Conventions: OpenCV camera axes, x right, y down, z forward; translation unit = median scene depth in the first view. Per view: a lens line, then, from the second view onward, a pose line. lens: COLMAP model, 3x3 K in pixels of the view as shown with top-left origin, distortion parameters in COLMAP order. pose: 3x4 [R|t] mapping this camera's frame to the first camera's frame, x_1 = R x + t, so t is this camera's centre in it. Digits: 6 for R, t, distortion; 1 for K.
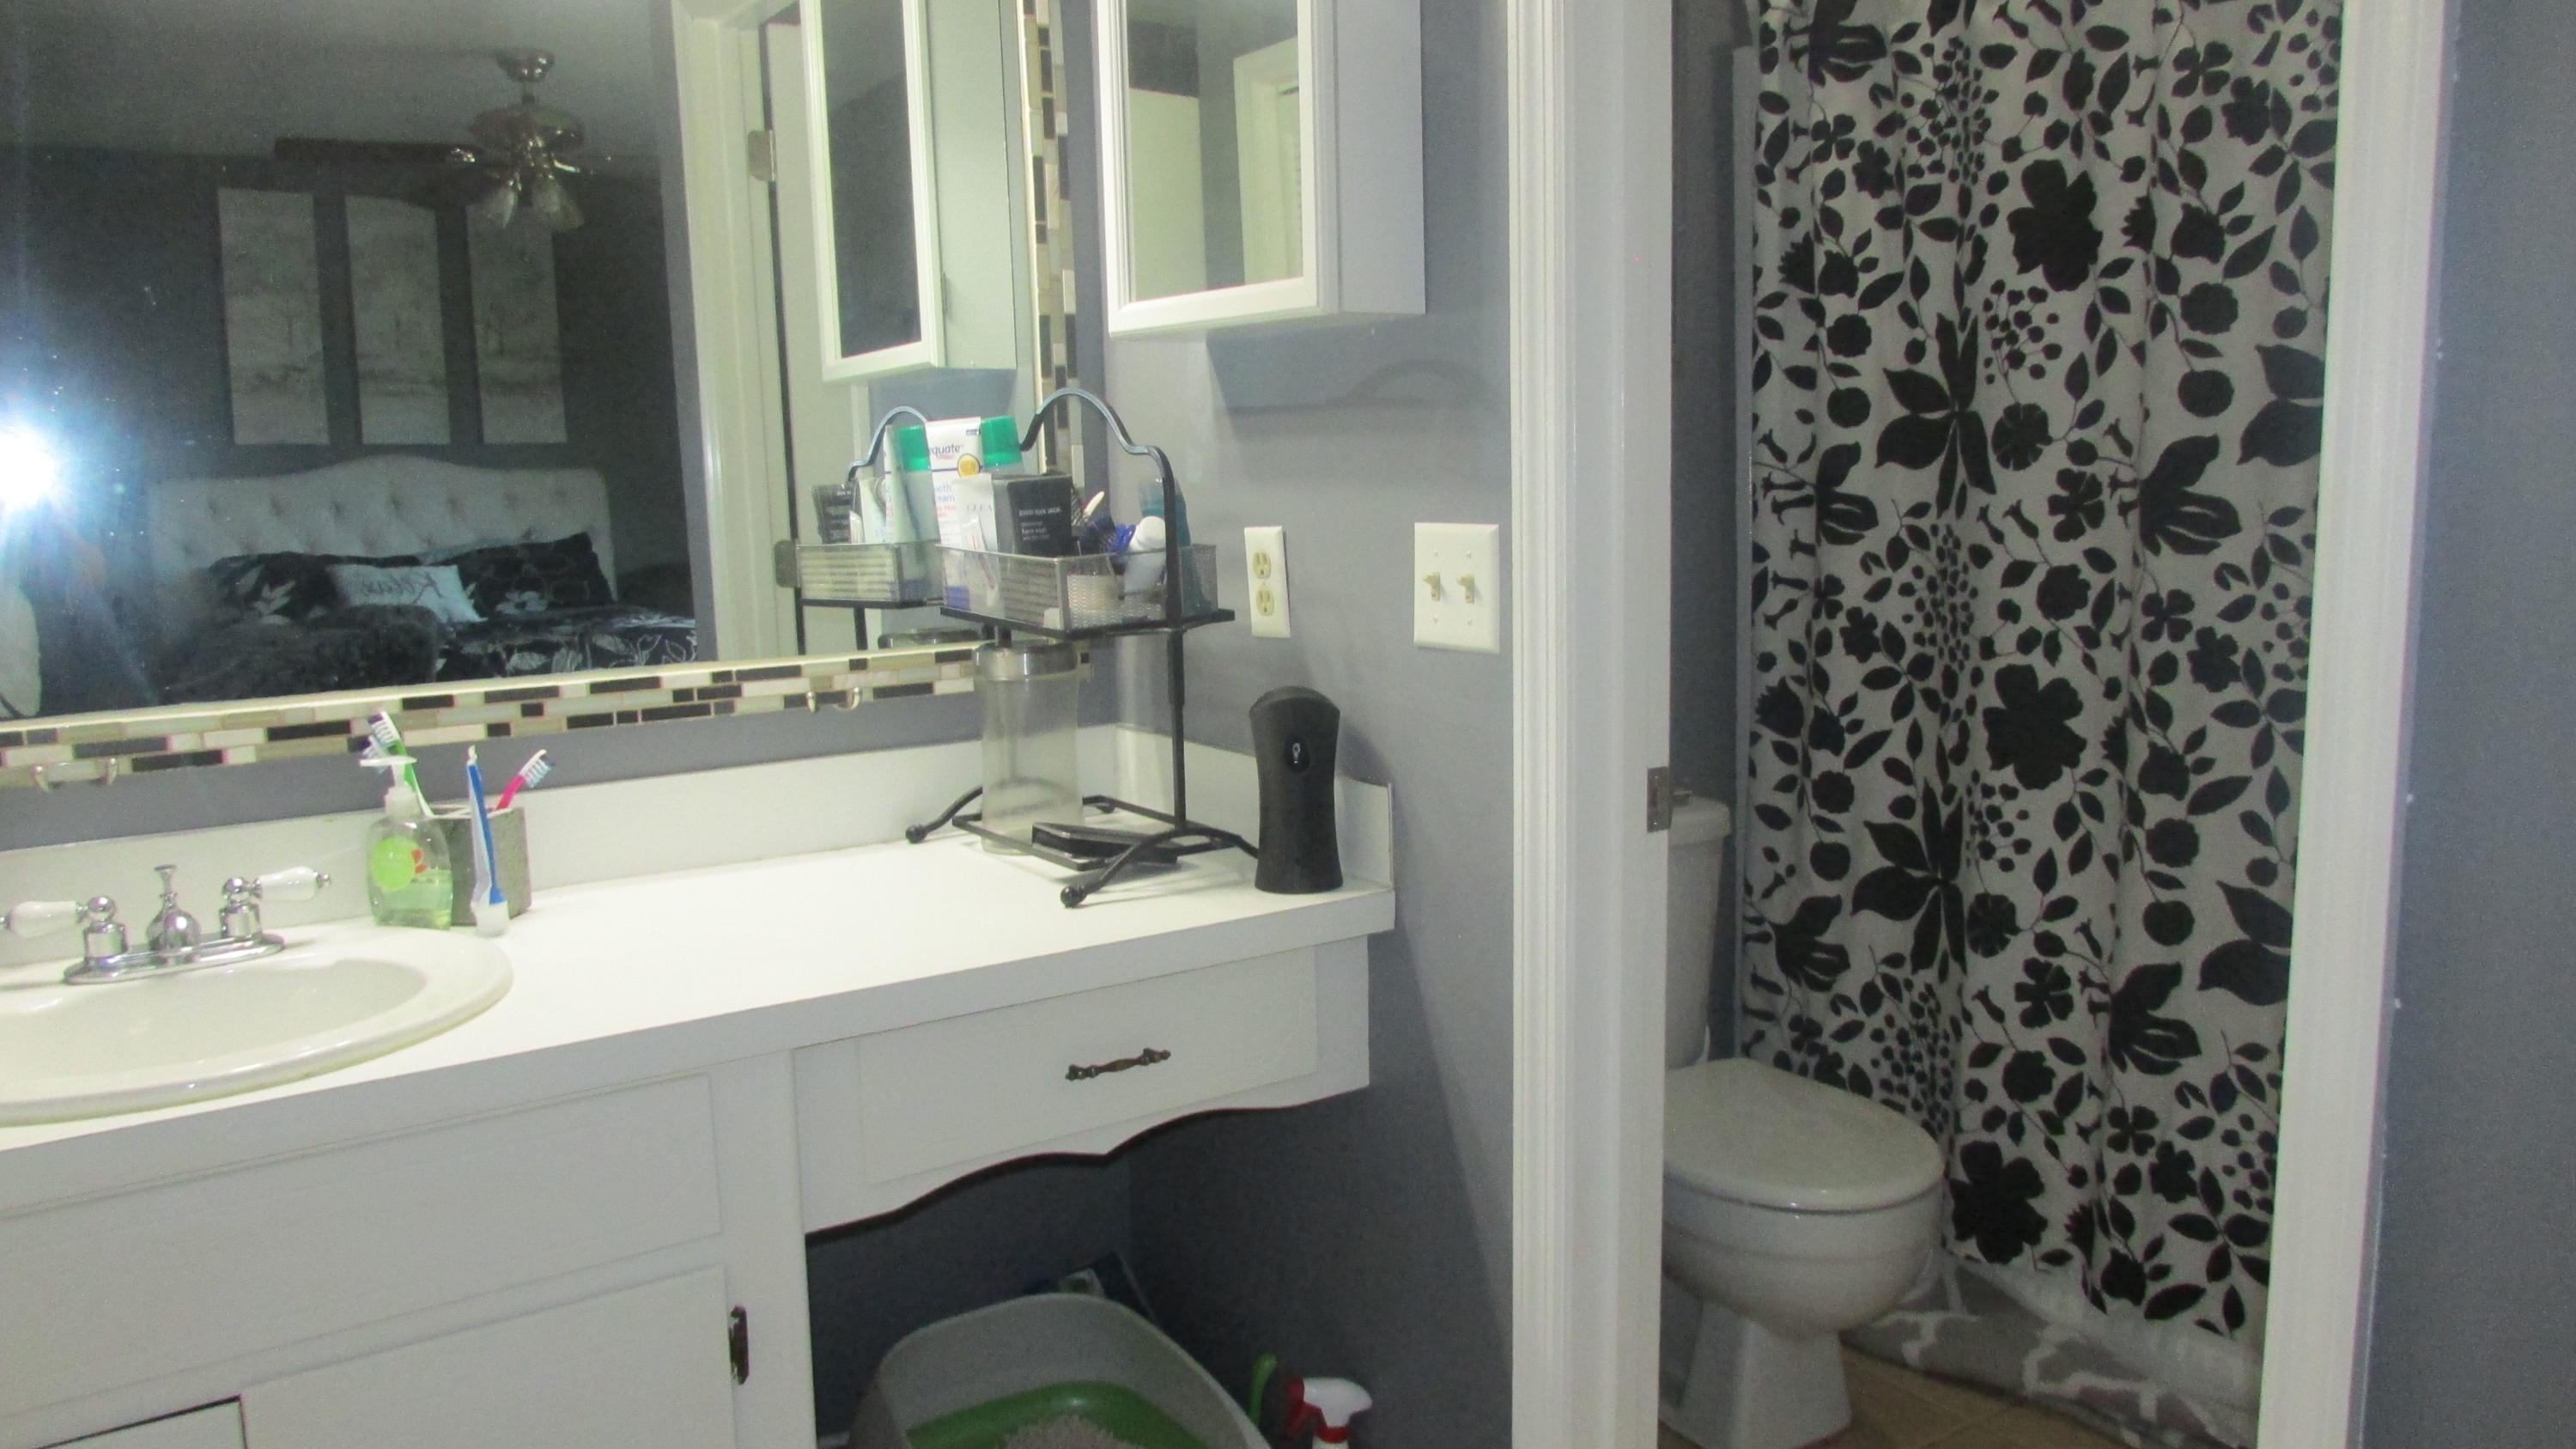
lens RADIAL K [[1833.9, 0, 1288.0], [0, 1833.9, 726.1], [0, 0, 1]] dist [-0.031107, 0.005660]
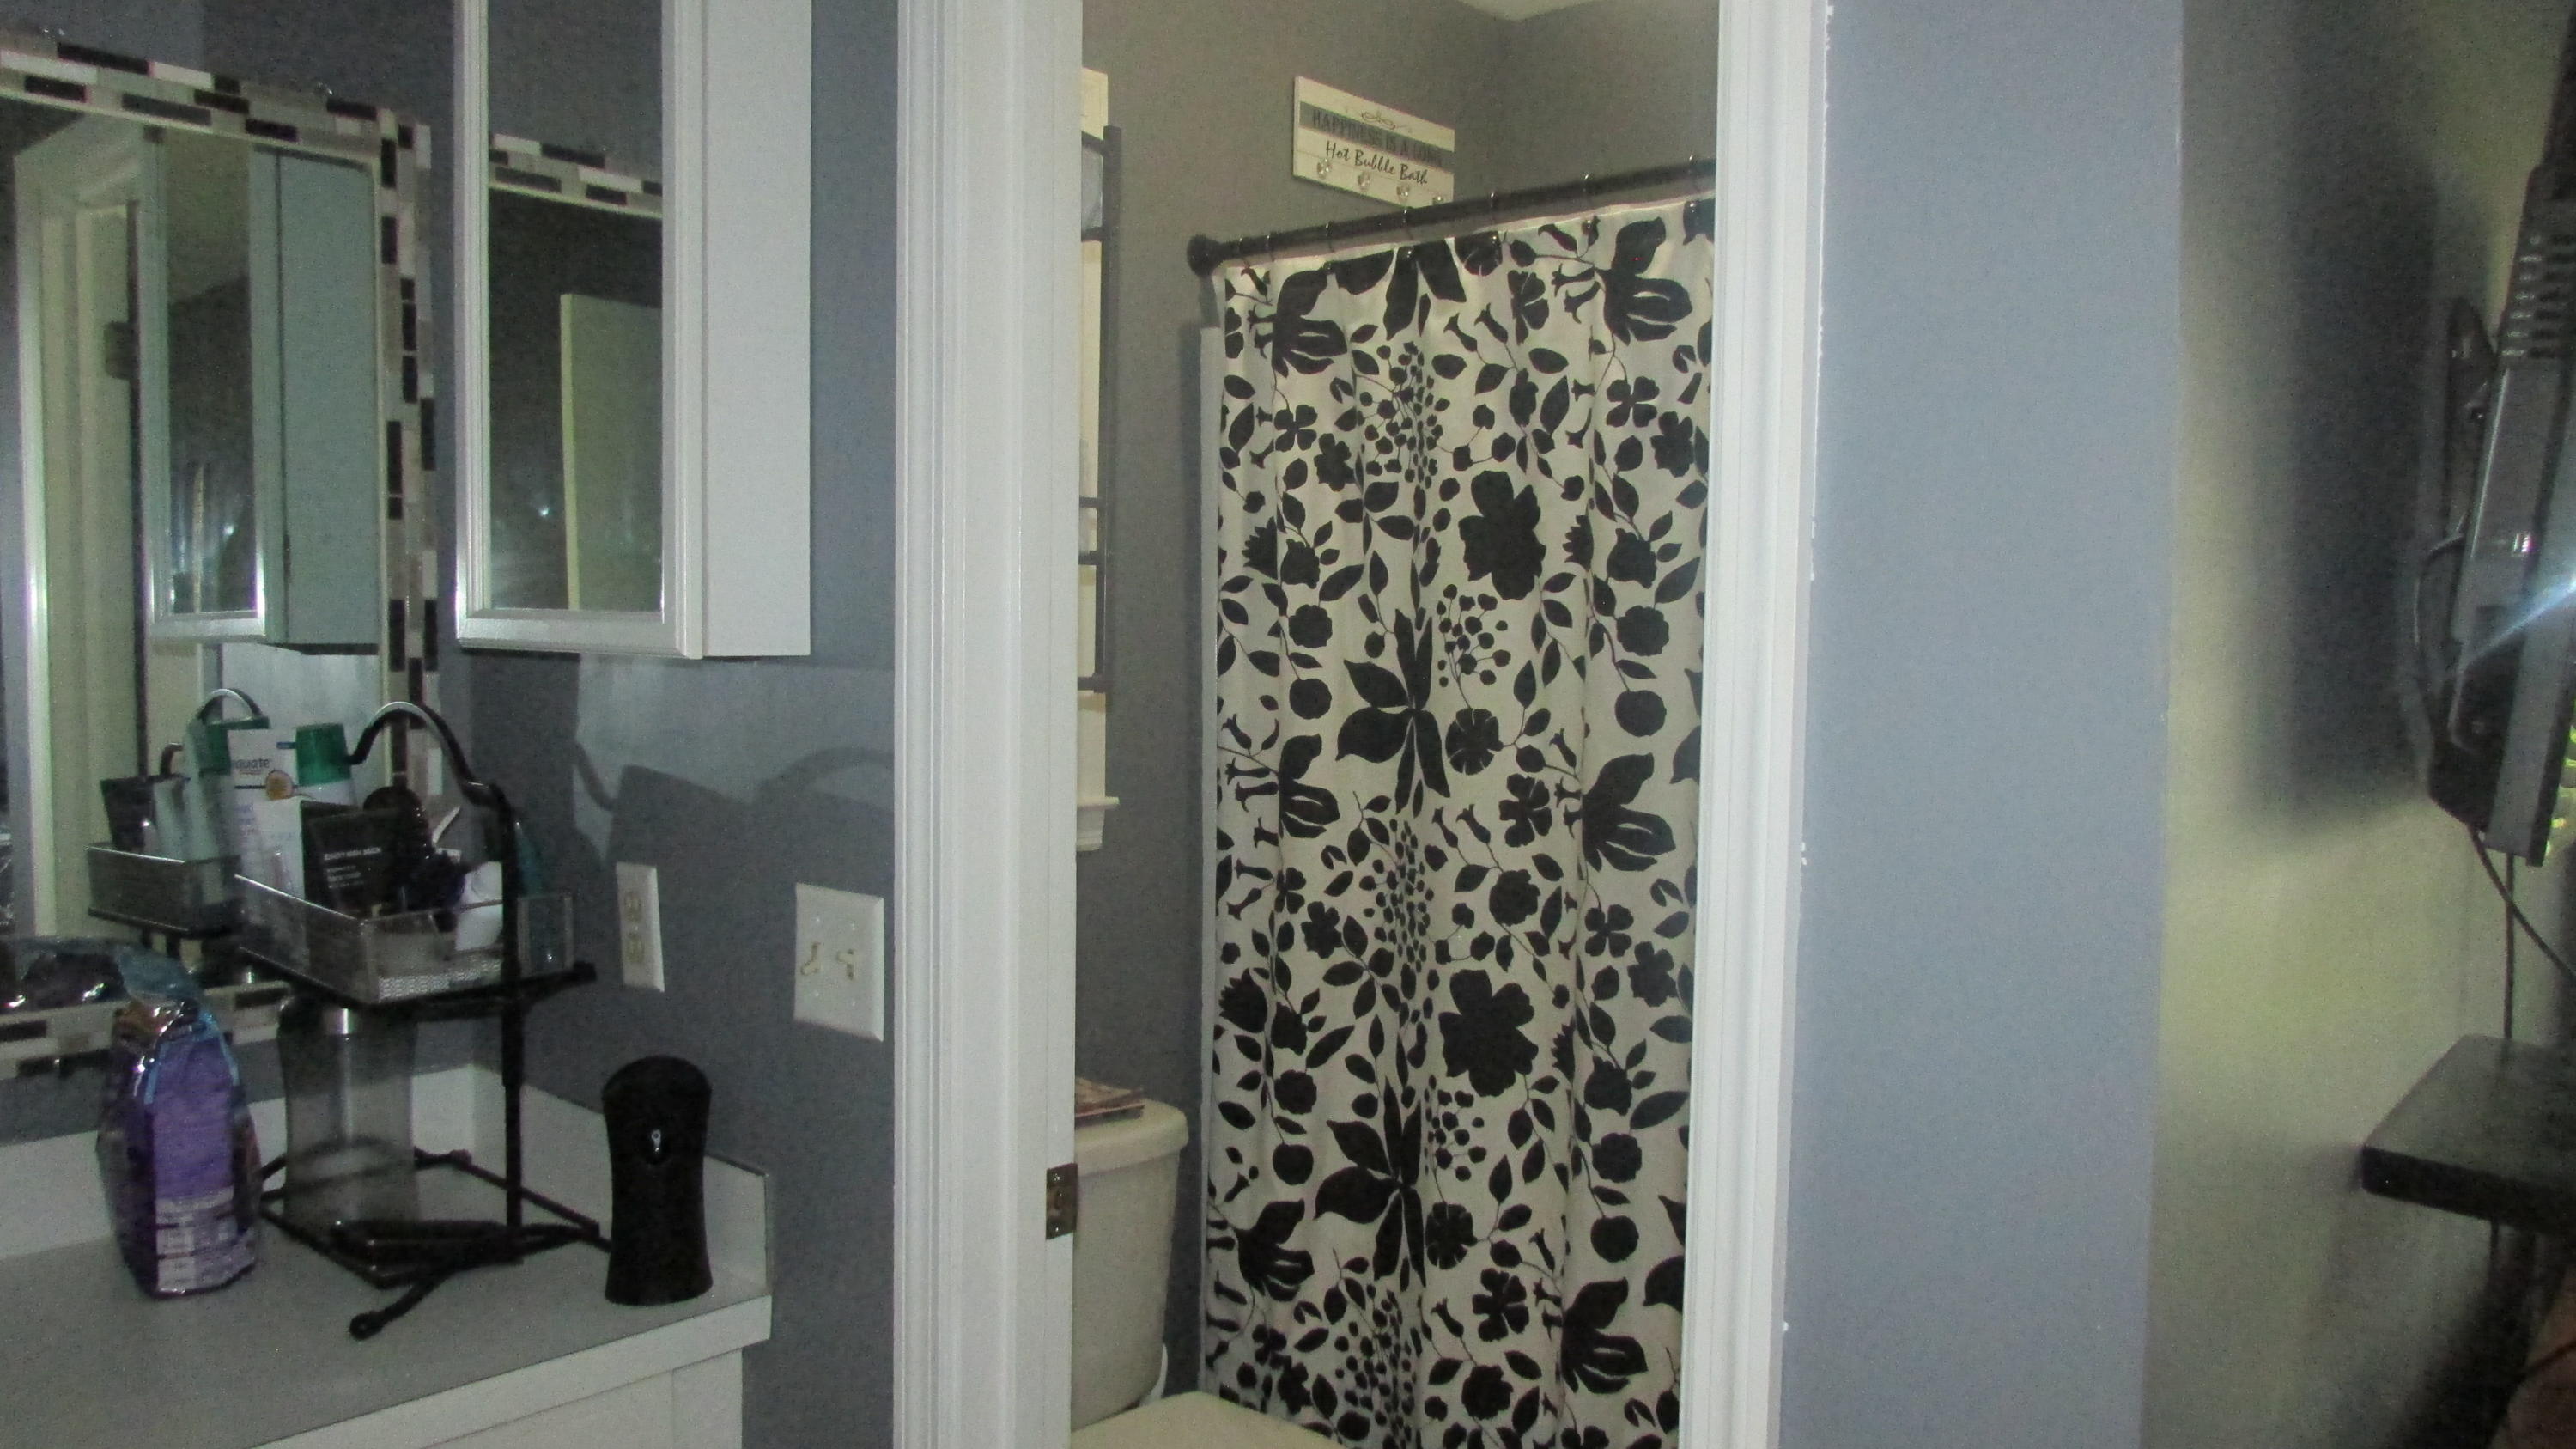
lens RADIAL K [[1833.9, 0, 1288.2], [0, 1833.9, 726.3], [0, 0, 1]] dist [-0.031107, 0.005660]
pose [[0.968613, 0.023872, 0.247427, 0.054578], [-0.001384, 0.995880, -0.090668, -0.073531], [-0.248572, 0.087480, 0.964655, 0.056019]]
